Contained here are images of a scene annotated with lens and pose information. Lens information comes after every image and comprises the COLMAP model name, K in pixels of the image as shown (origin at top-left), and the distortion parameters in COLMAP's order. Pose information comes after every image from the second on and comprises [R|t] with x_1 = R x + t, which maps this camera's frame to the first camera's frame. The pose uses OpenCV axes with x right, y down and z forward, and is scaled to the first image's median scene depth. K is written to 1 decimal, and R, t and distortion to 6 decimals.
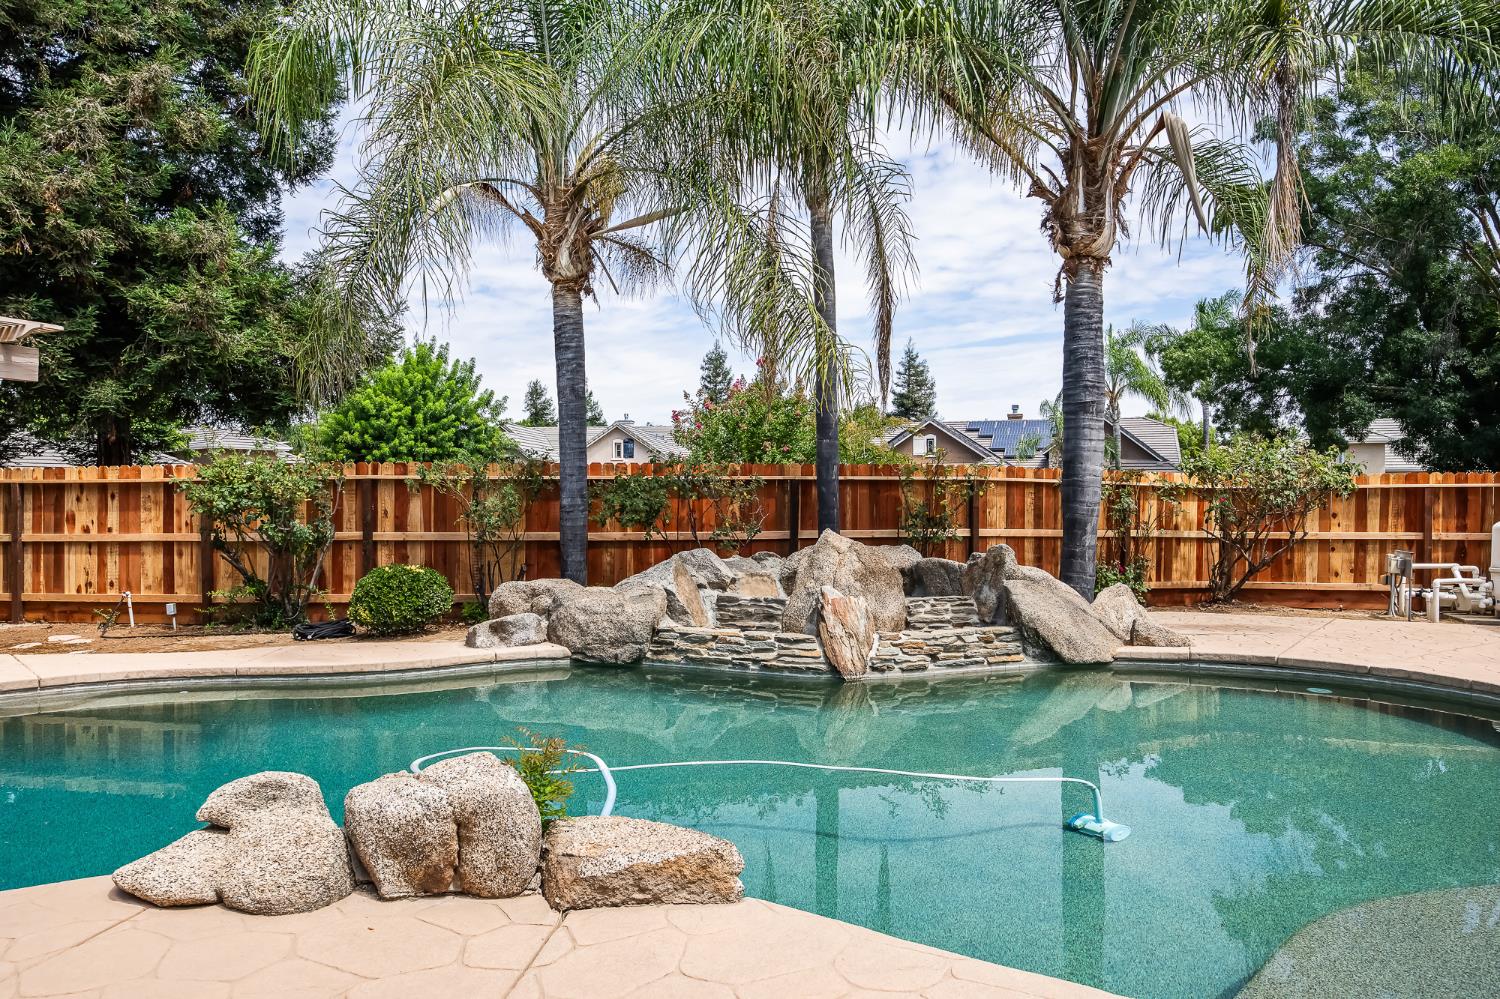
lens RADIAL K [[1073.5, 0, 755.3], [0, 1073.5, 502.9], [0, 0, 1]] dist [-0.010249, -0.001510]
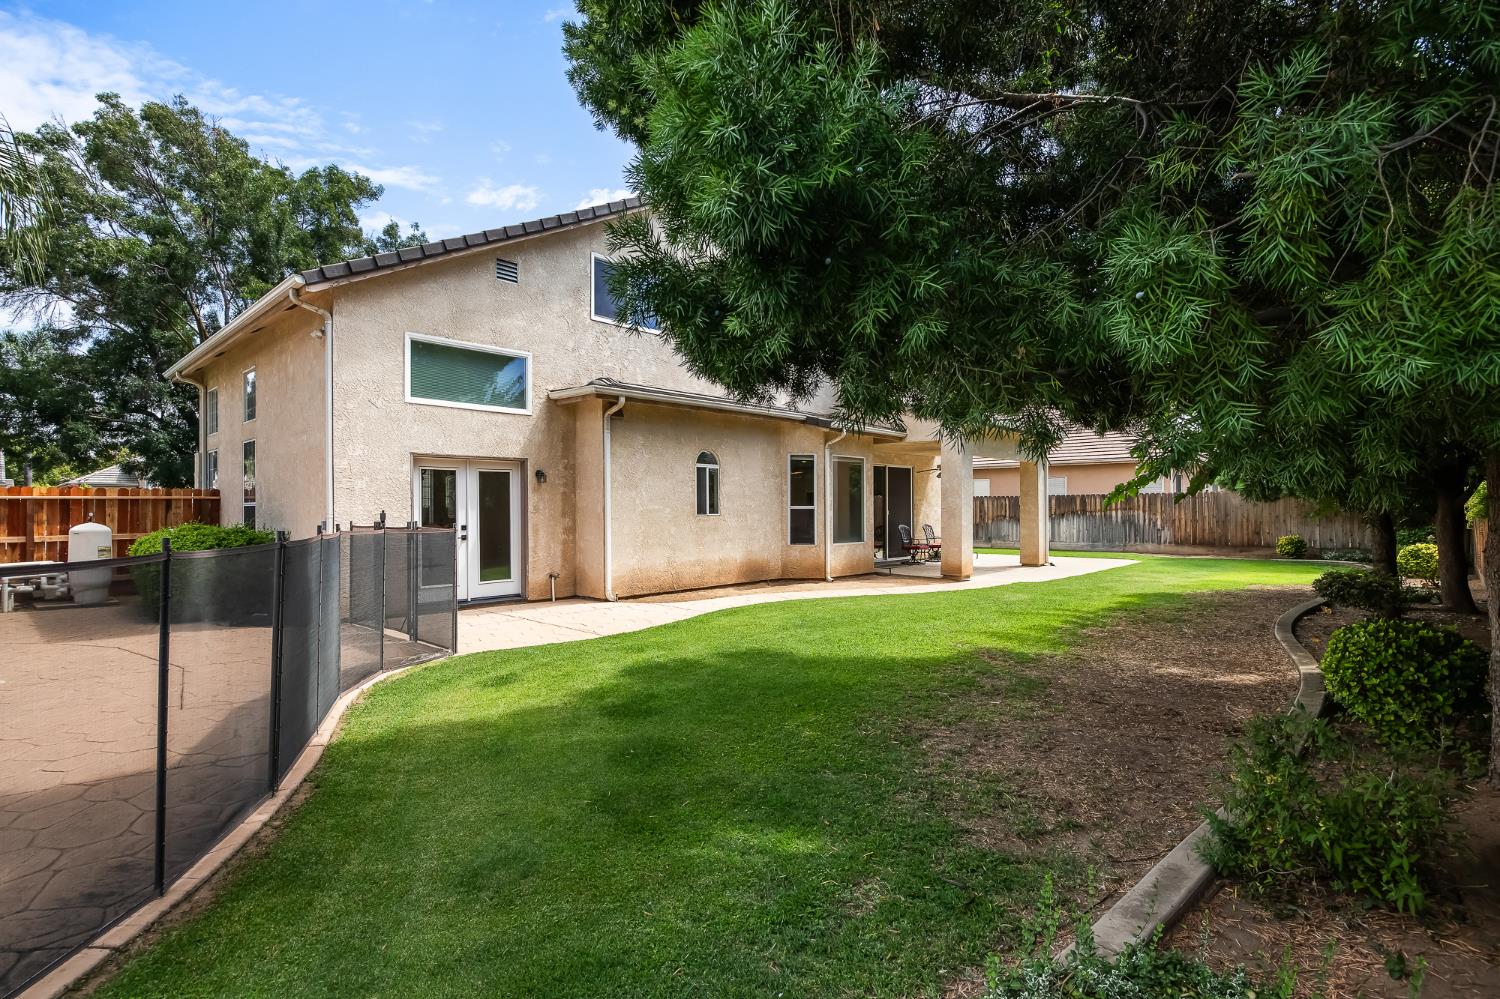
lens RADIAL K [[721.8, 0, 760.9], [0, 721.8, 500.5], [0, 0, 1]] dist [0.000321, 0.001937]
pose [[0.417834, 0.008913, 0.908480, 0.282738], [0.002789, 0.999935, -0.011093, -0.001611], [-0.908519, 0.007169, 0.417782, -0.116157]]
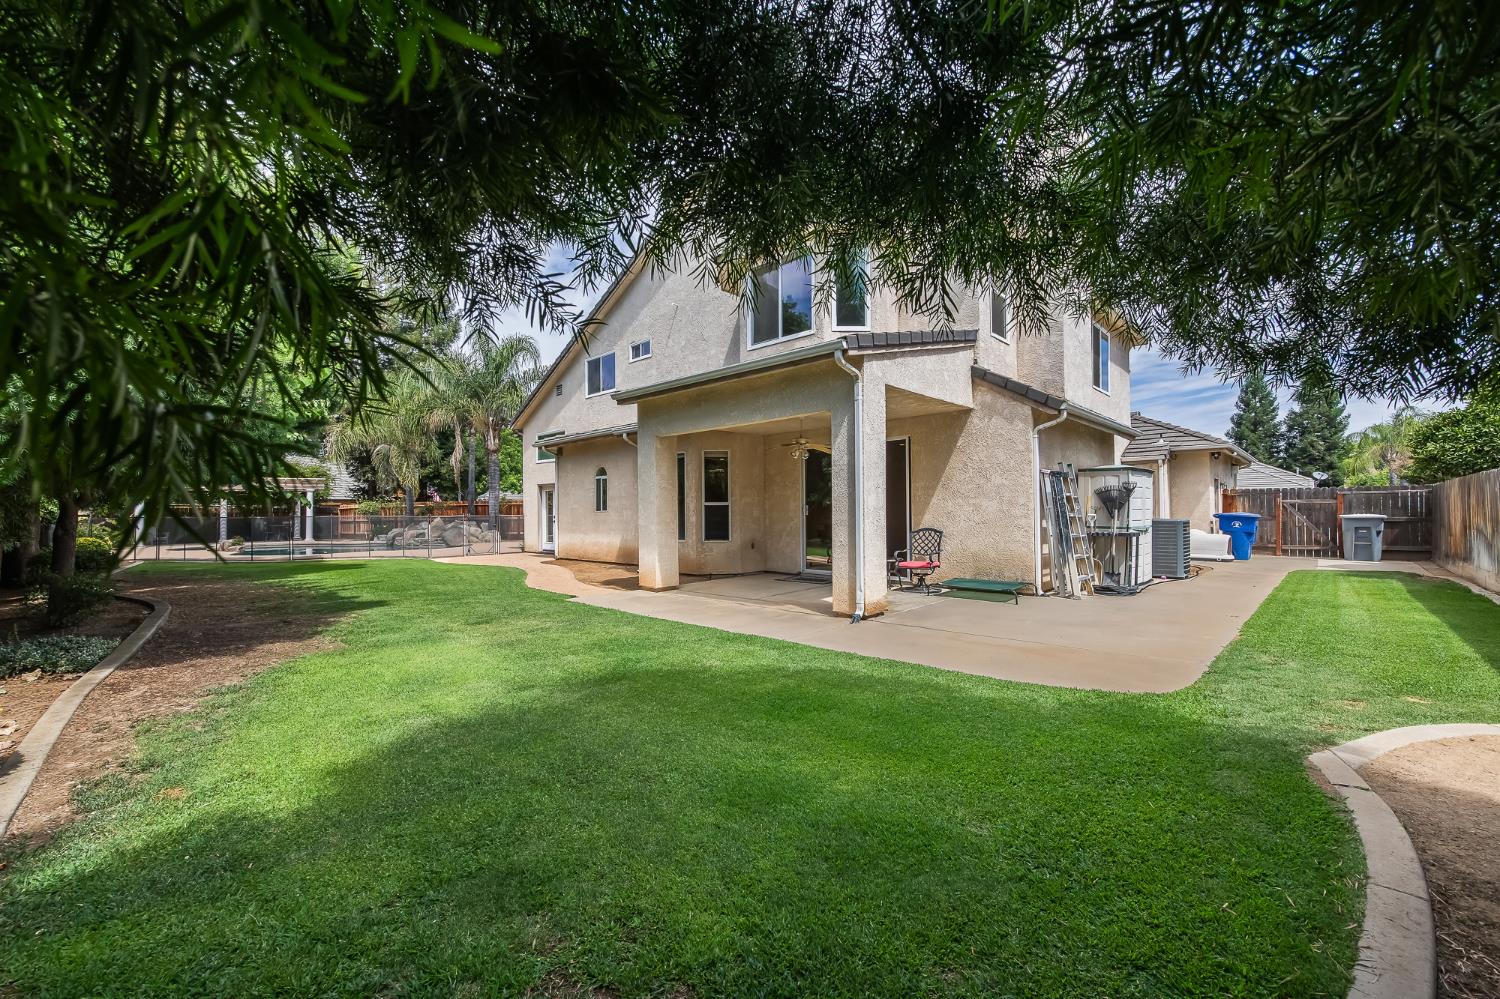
lens RADIAL K [[604.4, 0, 751.9], [0, 604.4, 505.0], [0, 0, 1]] dist [-0.000959, 0.001103]
pose [[0.897456, -0.011697, -0.440949, 2.251805], [0.008823, 0.999924, -0.008566, 0.008156], [0.441016, 0.003797, 0.897491, -0.643825]]
